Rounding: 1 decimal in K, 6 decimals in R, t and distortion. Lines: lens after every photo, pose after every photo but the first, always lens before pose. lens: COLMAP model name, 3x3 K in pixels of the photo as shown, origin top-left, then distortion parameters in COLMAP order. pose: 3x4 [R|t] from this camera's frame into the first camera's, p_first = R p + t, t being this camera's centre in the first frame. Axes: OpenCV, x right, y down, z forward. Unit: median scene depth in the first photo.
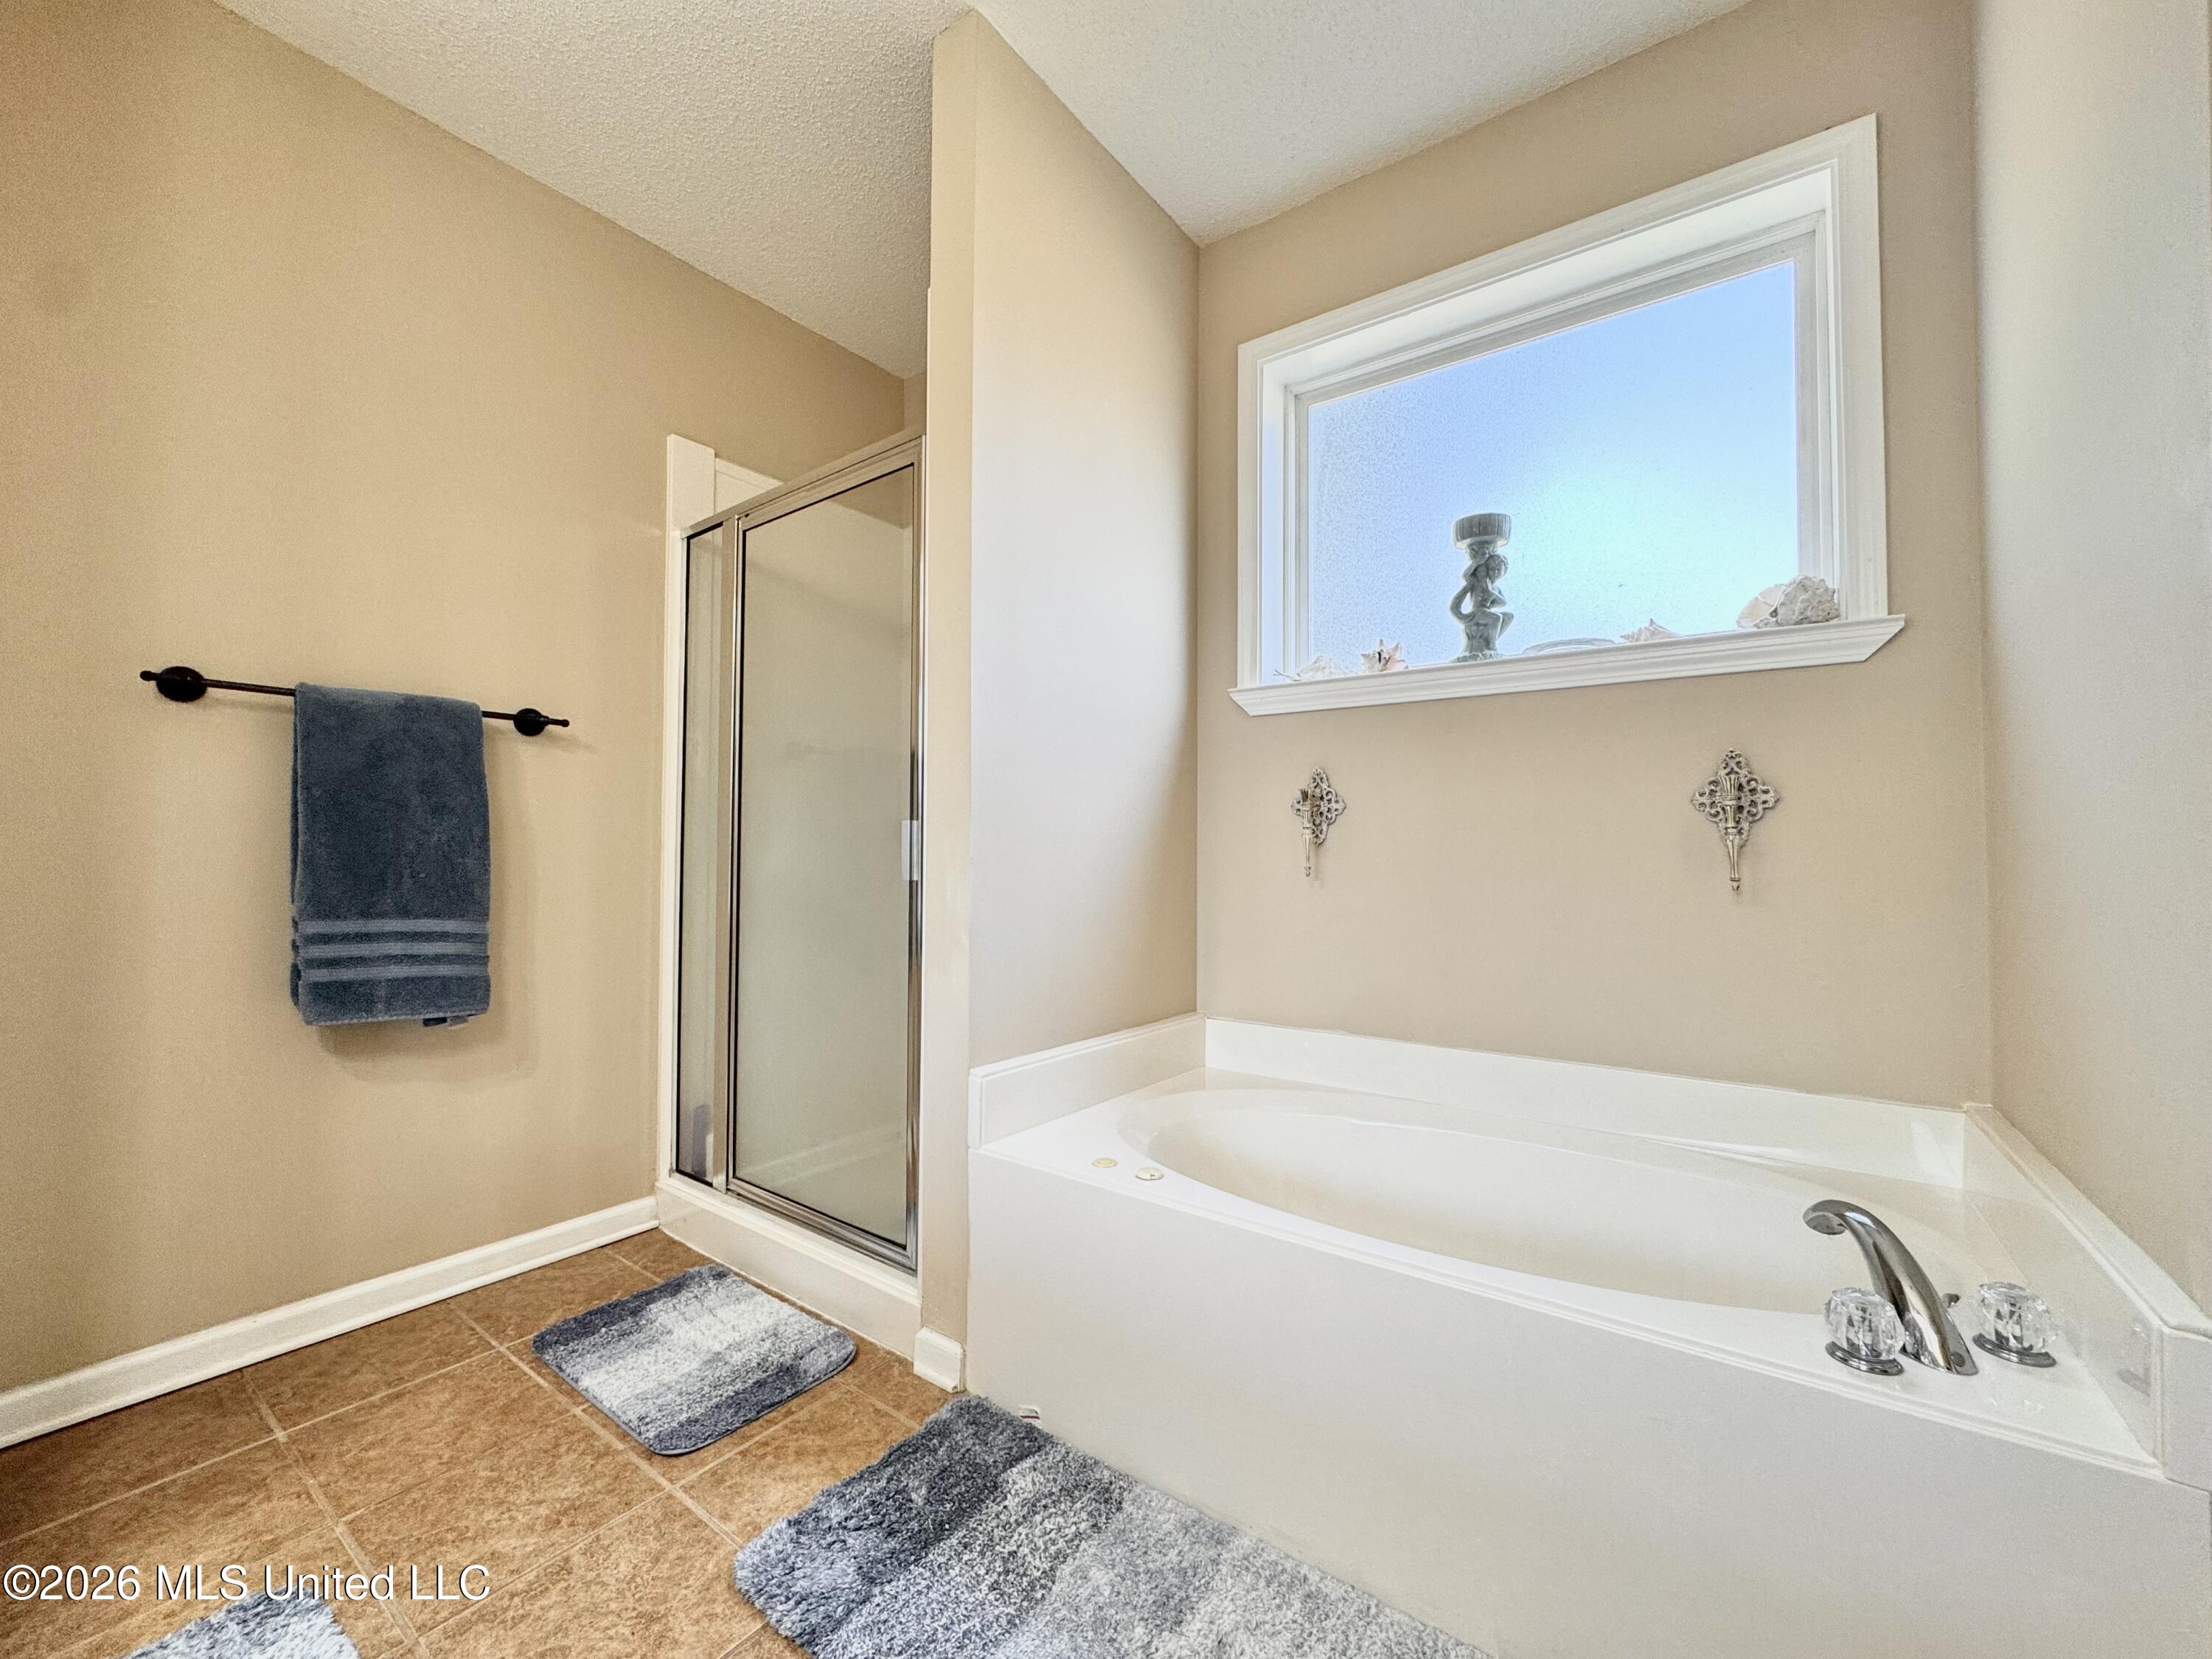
lens RADIAL K [[884.3, 0, 1102.9], [0, 884.3, 828.2], [0, 0, 1]] dist [-0.002404, -0.000587]
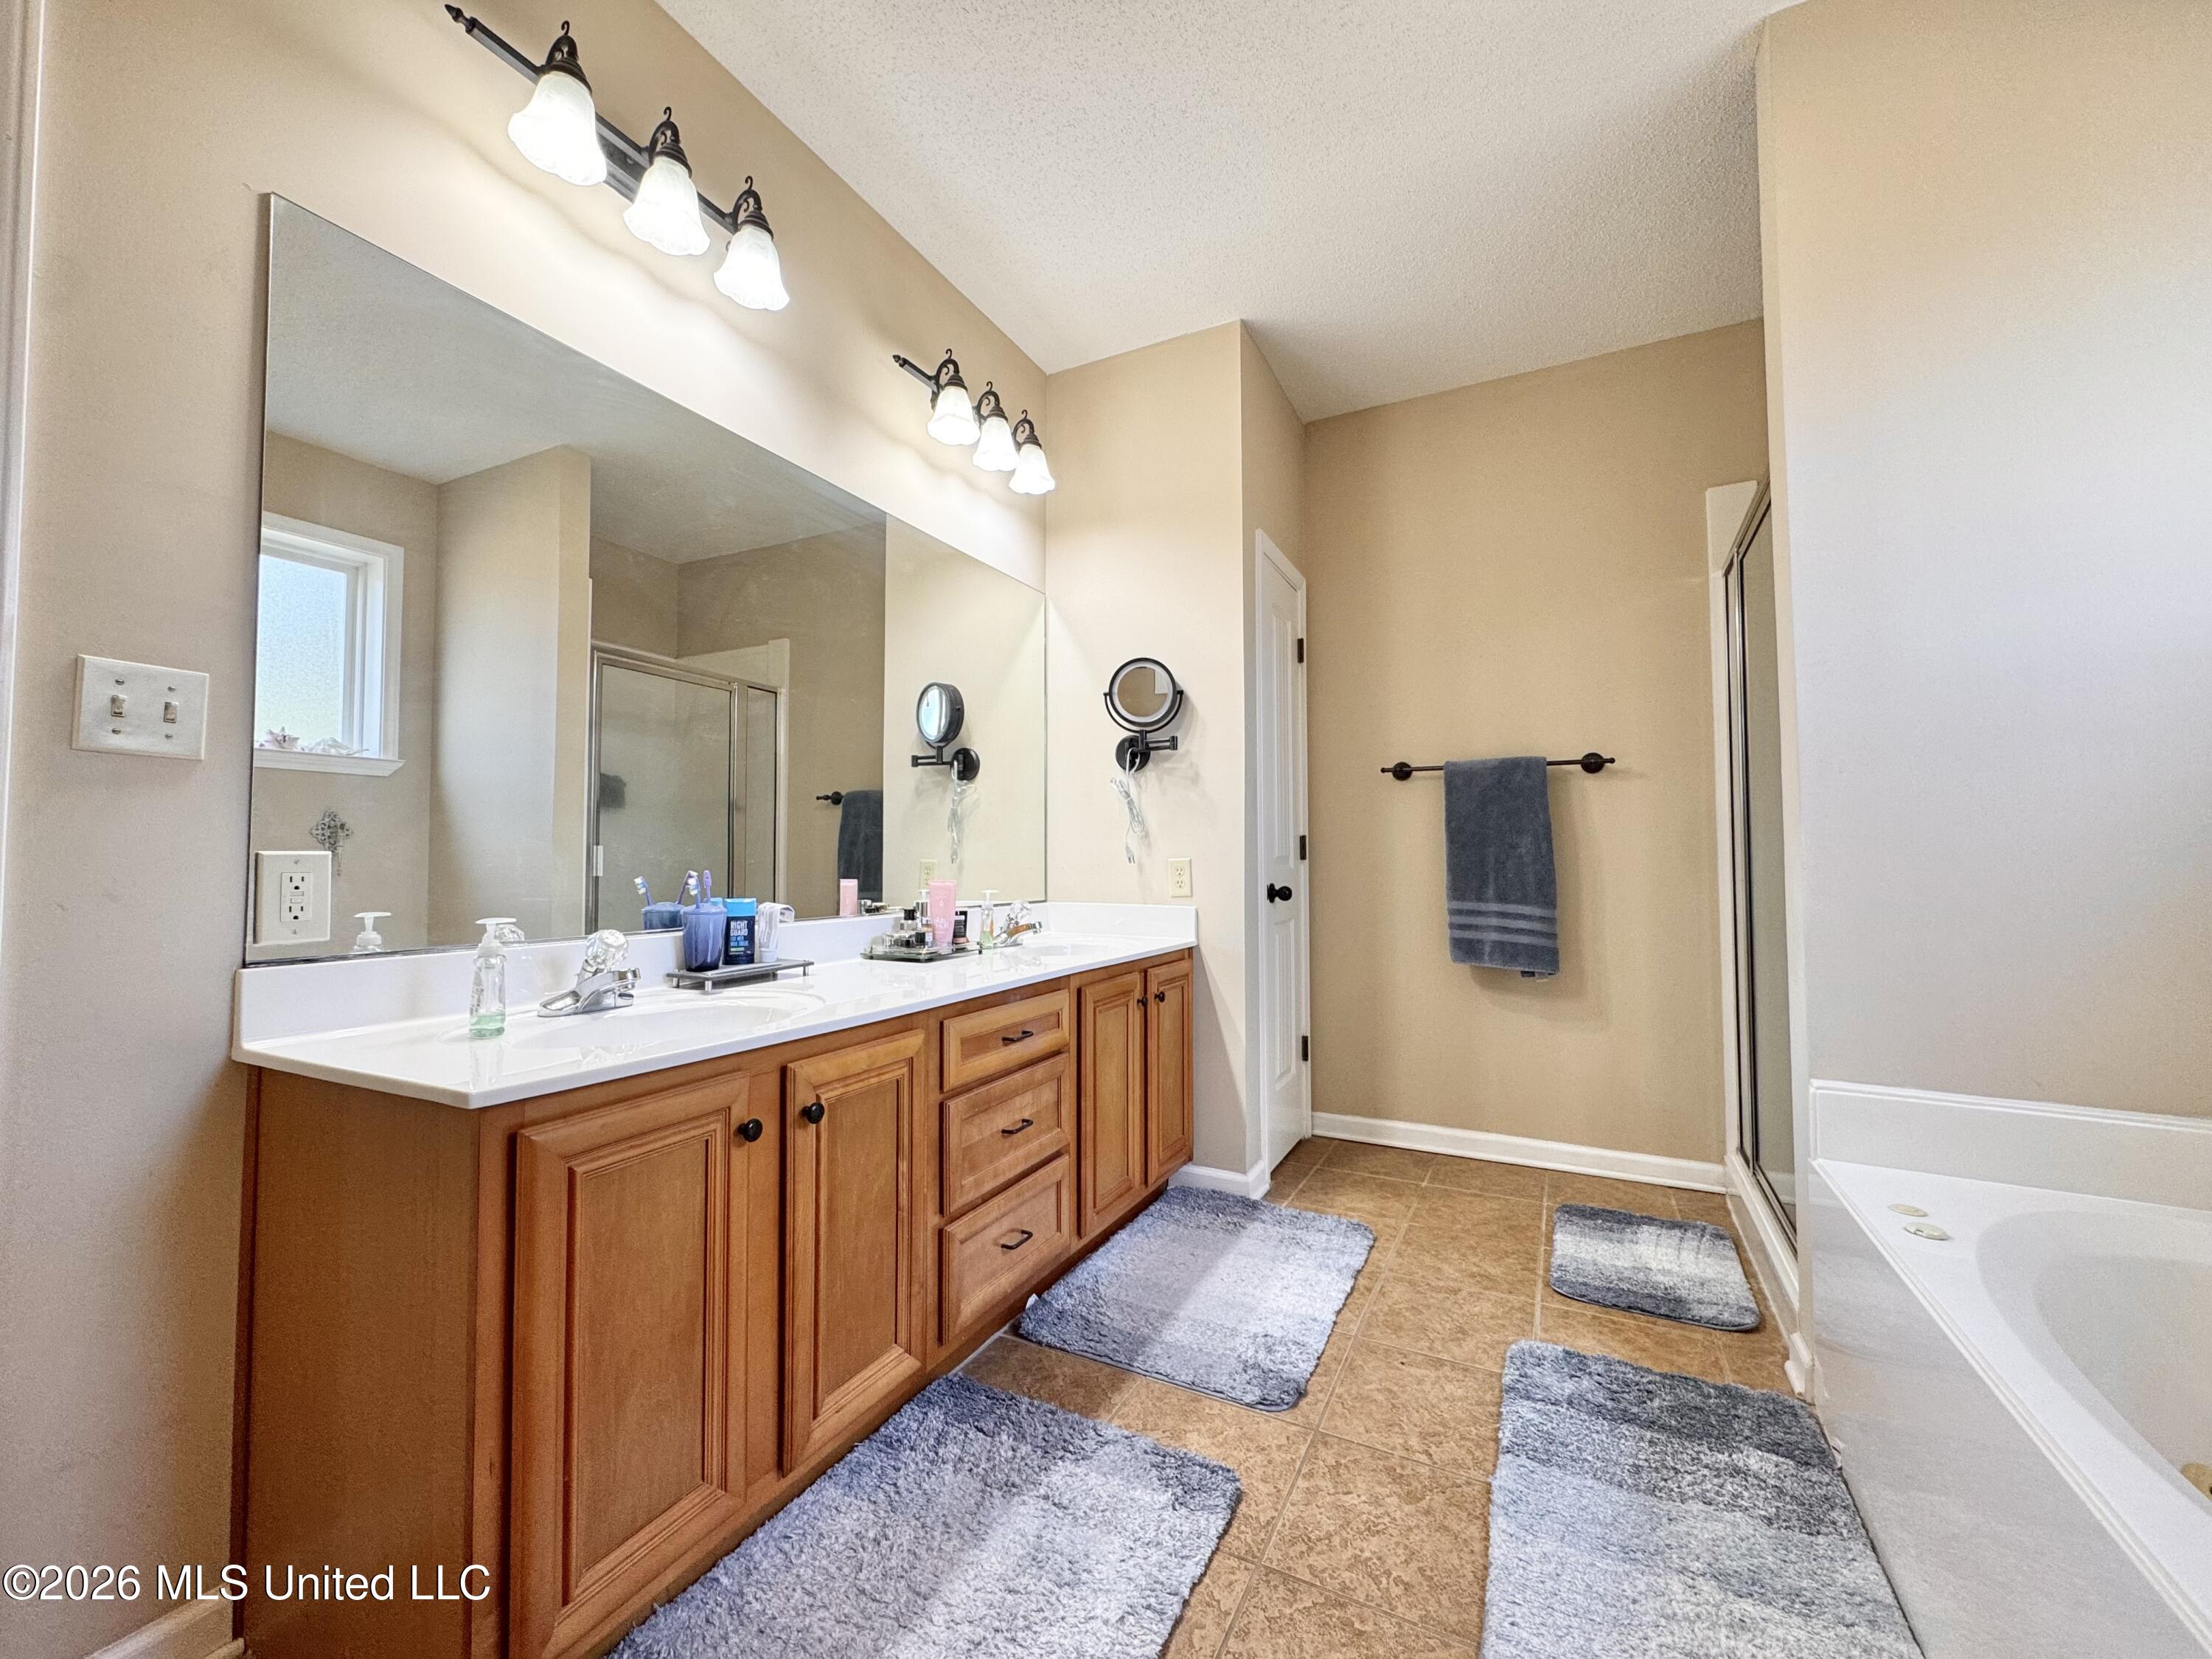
lens RADIAL K [[884.3, 0, 1102.9], [0, 884.3, 828.2], [0, 0, 1]] dist [-0.002404, -0.000587]
pose [[0.145403, -0.045183, -0.988340, 0.693053], [0.028318, 0.998737, -0.041492, 0.016079], [0.988967, -0.021955, 0.146499, 0.088335]]
